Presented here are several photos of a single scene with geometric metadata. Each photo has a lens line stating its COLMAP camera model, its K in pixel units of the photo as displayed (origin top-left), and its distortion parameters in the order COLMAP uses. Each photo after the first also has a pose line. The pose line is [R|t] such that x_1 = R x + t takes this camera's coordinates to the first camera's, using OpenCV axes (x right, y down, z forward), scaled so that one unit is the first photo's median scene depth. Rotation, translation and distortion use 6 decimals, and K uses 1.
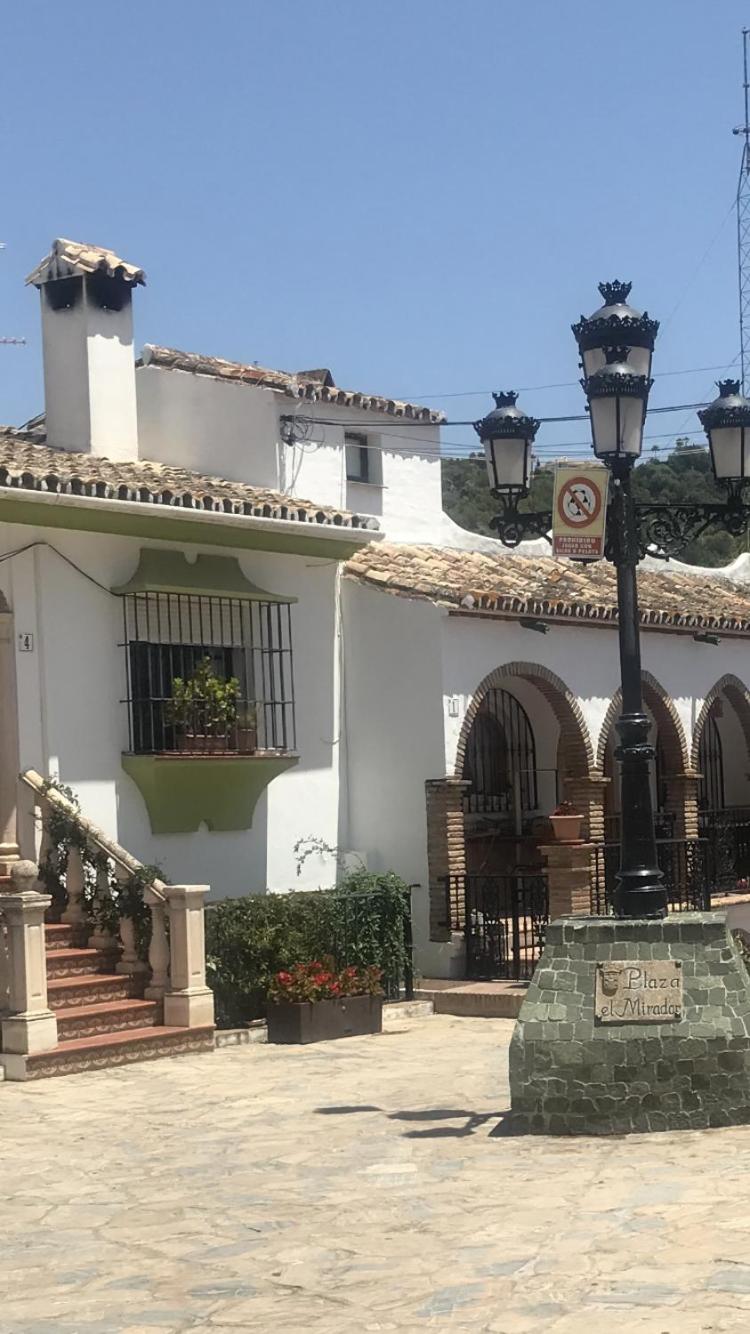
lens RADIAL K [[2657.5, 0, 375.0], [0, 2657.5, 667.0], [0, 0, 1]] dist [0.180136, -0.074618]
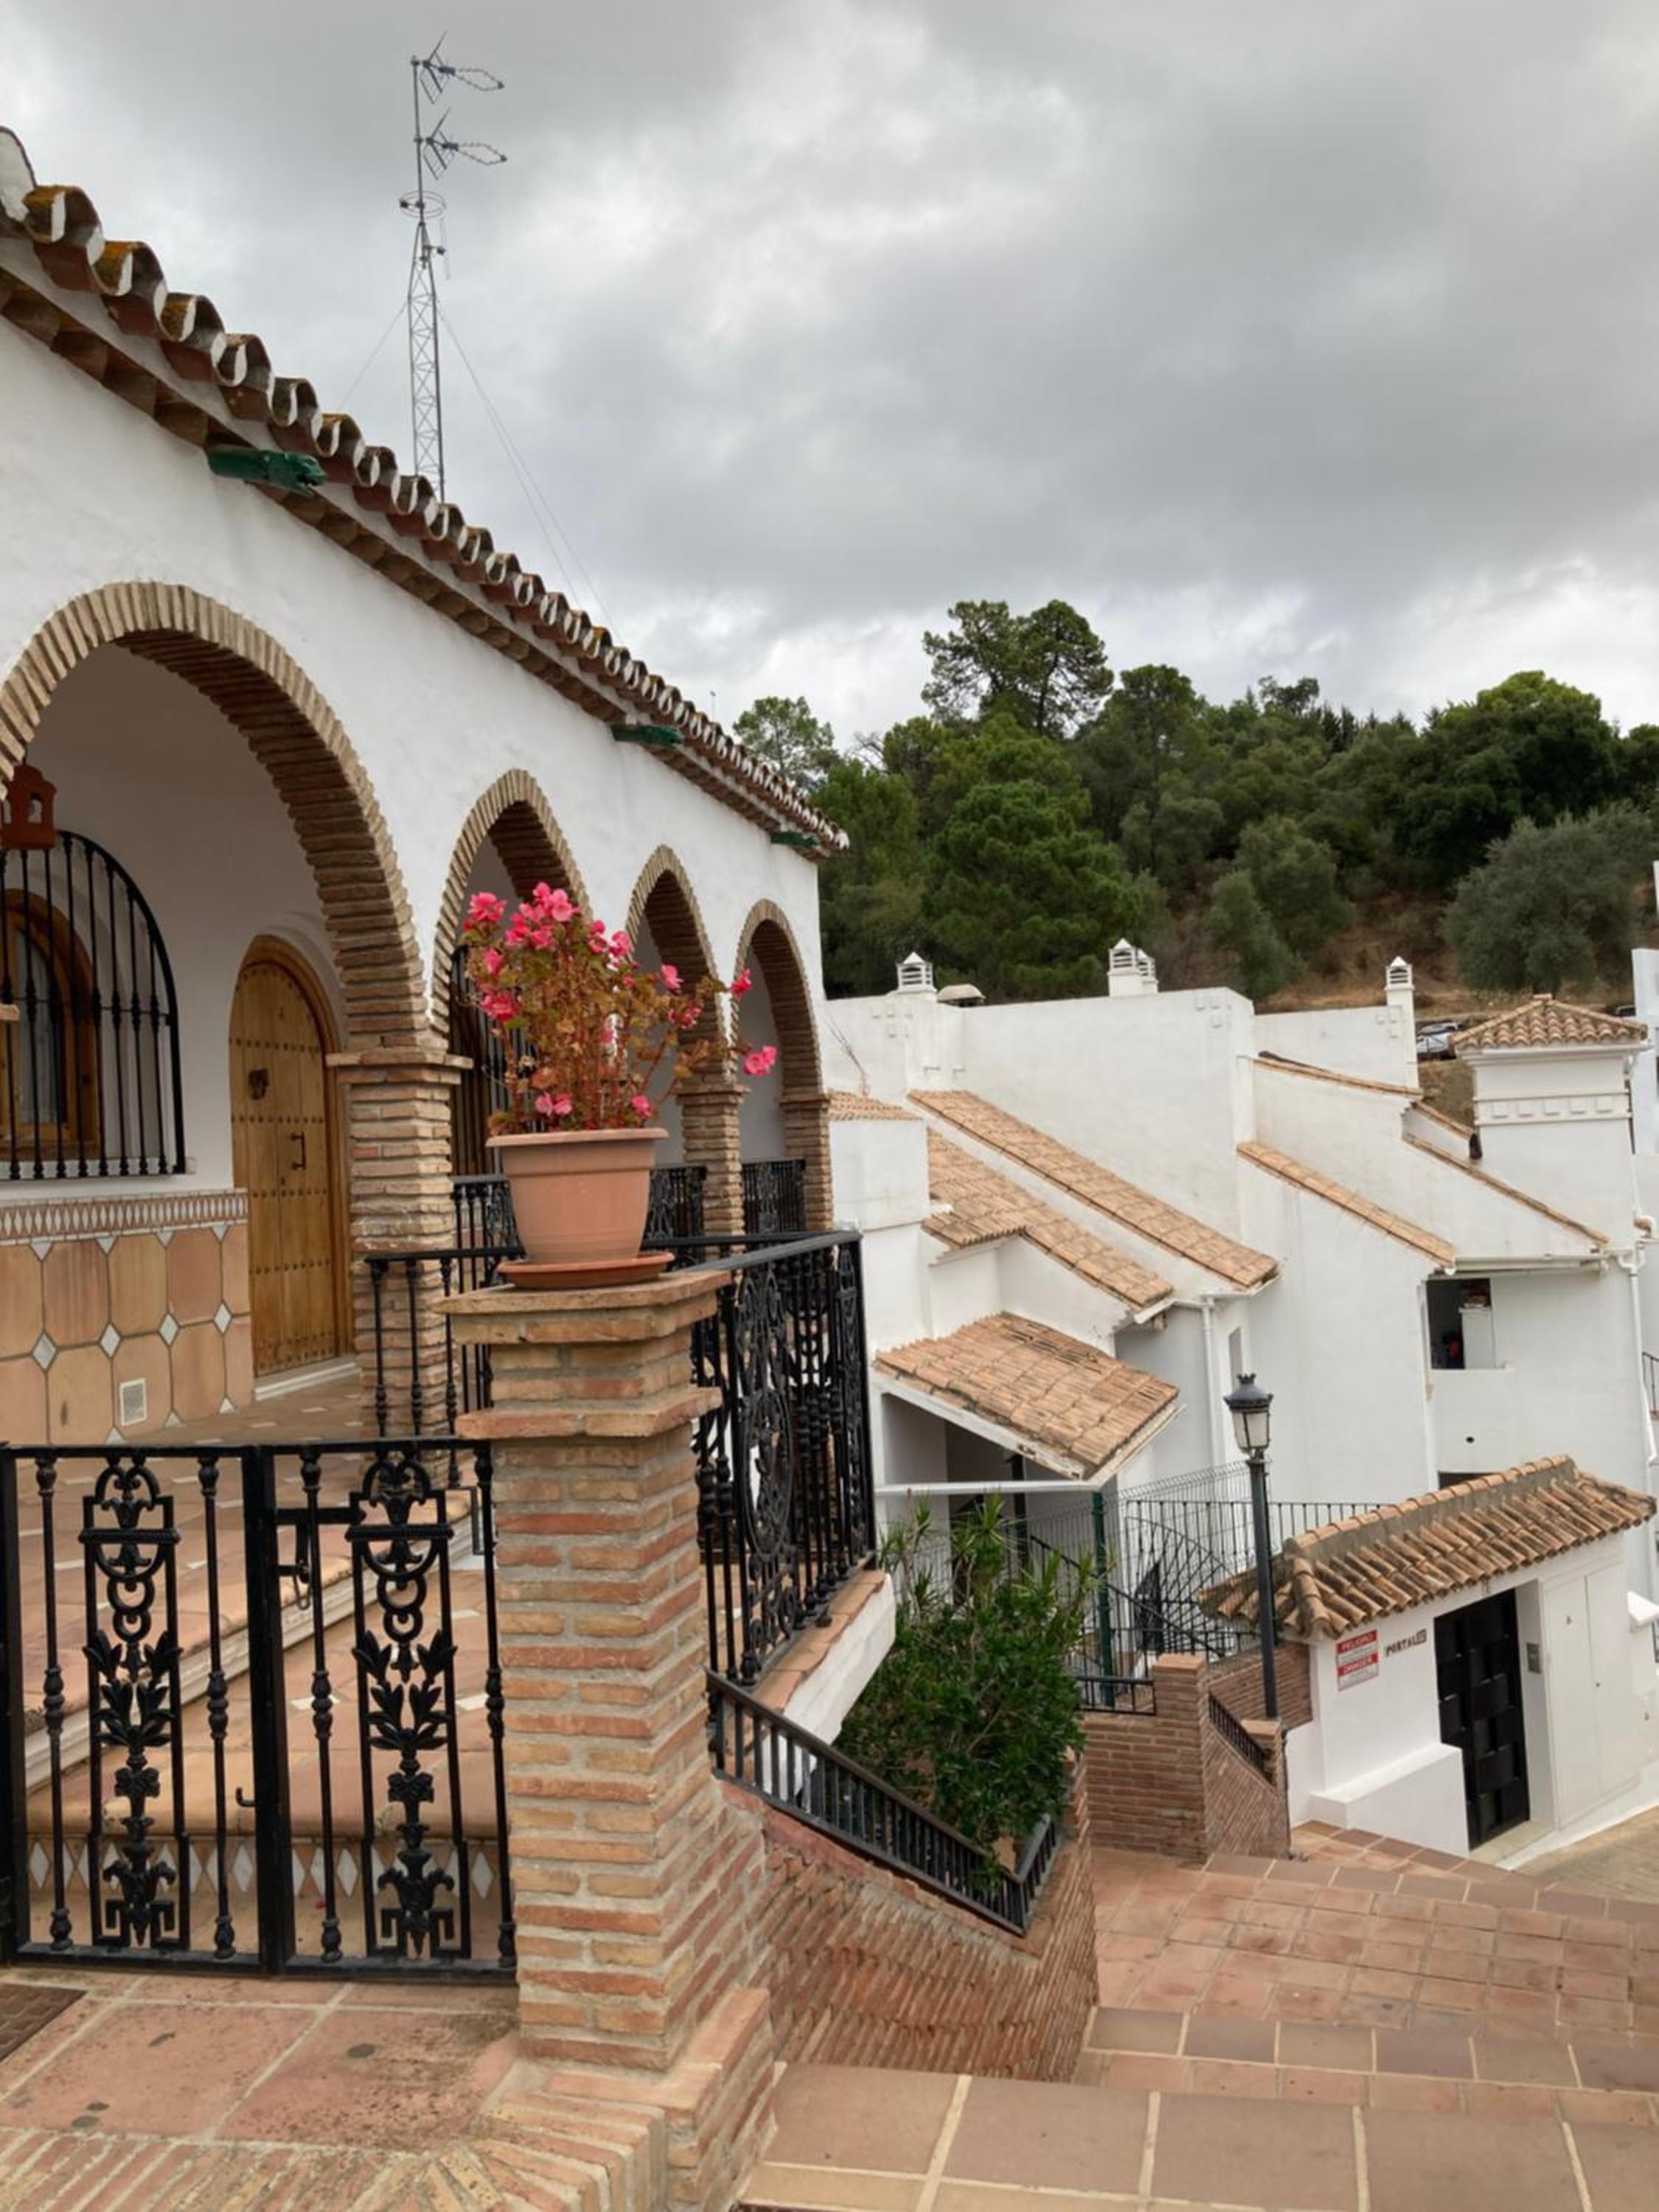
lens RADIAL K [[1938.2, 0, 889.4], [0, 1938.2, 1110.6], [0, 0, 1]] dist [0.013794, -0.002983]
pose [[0.887195, 0.002304, 0.461388, 0.026191], [-0.002145, 0.999997, -0.000870, 0.051935], [-0.461389, -0.000218, 0.887198, 0.823688]]
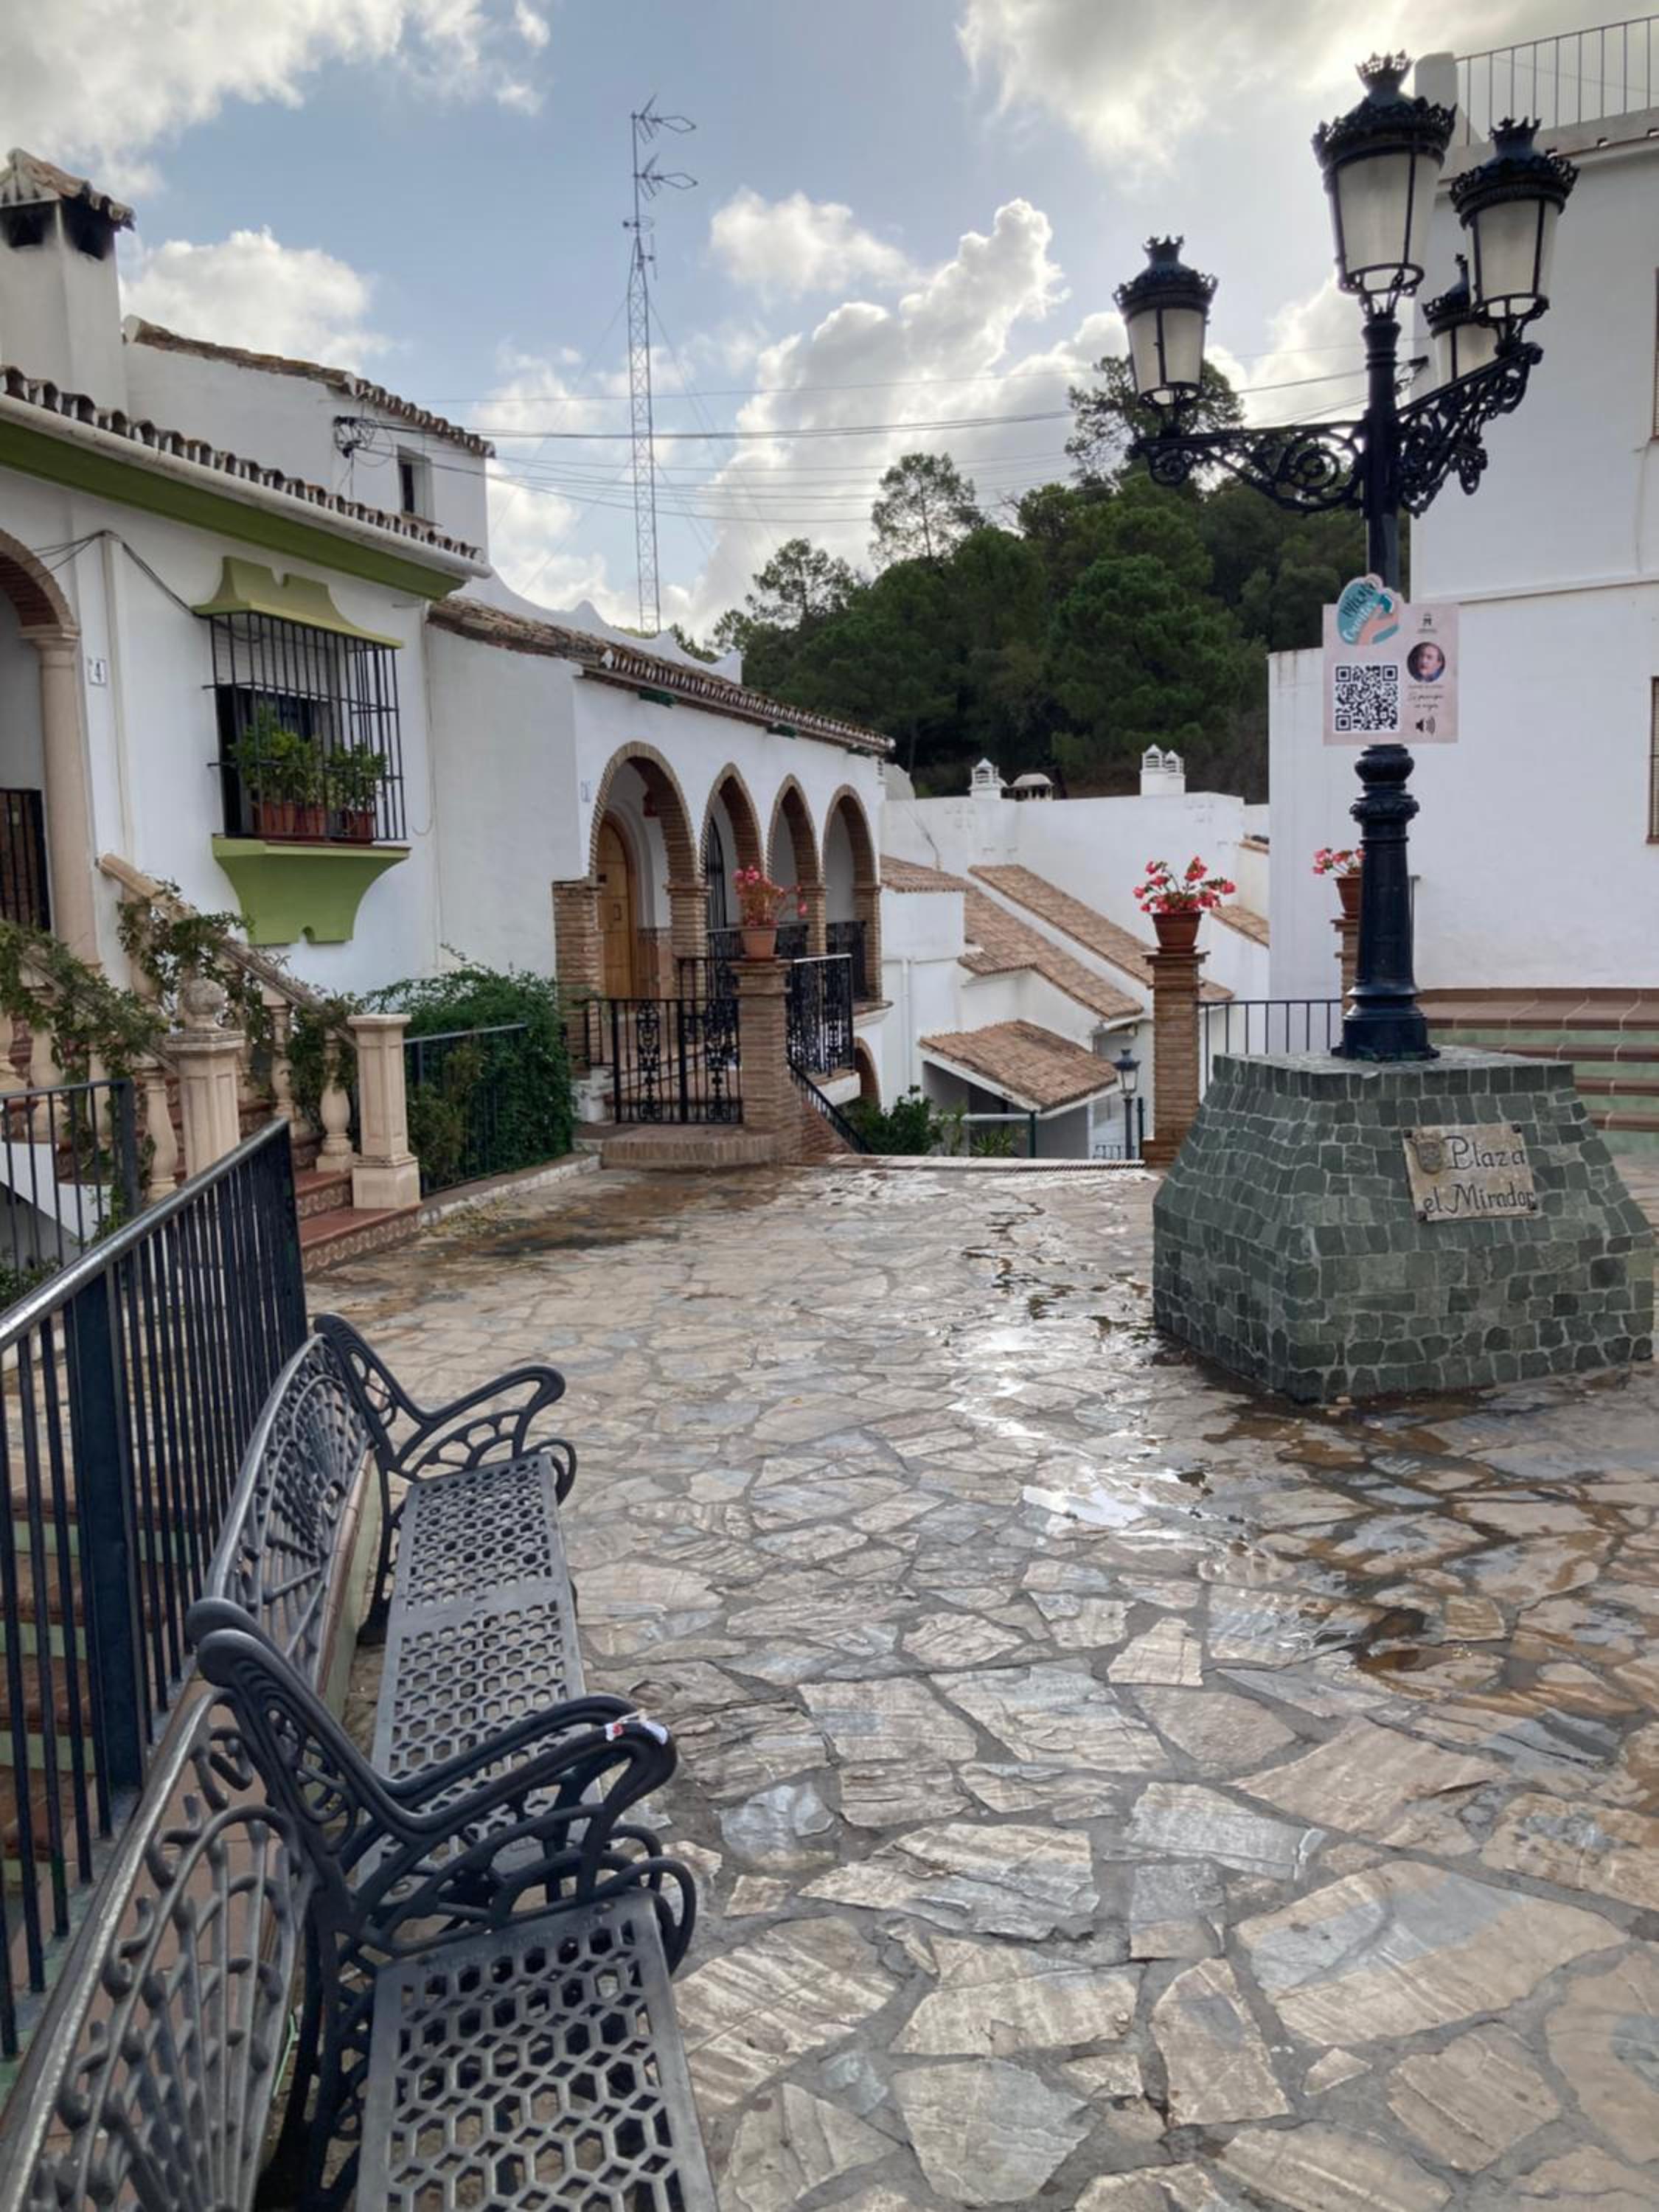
lens RADIAL K [[2179.4, 0, 829.5], [0, 2179.4, 1106.0], [0, 0, 1]] dist [0.009593, -0.012072]
pose [[0.931707, -0.024083, 0.362412, -0.144743], [-0.021999, 0.992226, 0.122491, 0.027199], [-0.362545, -0.122098, 0.923934, 0.348433]]
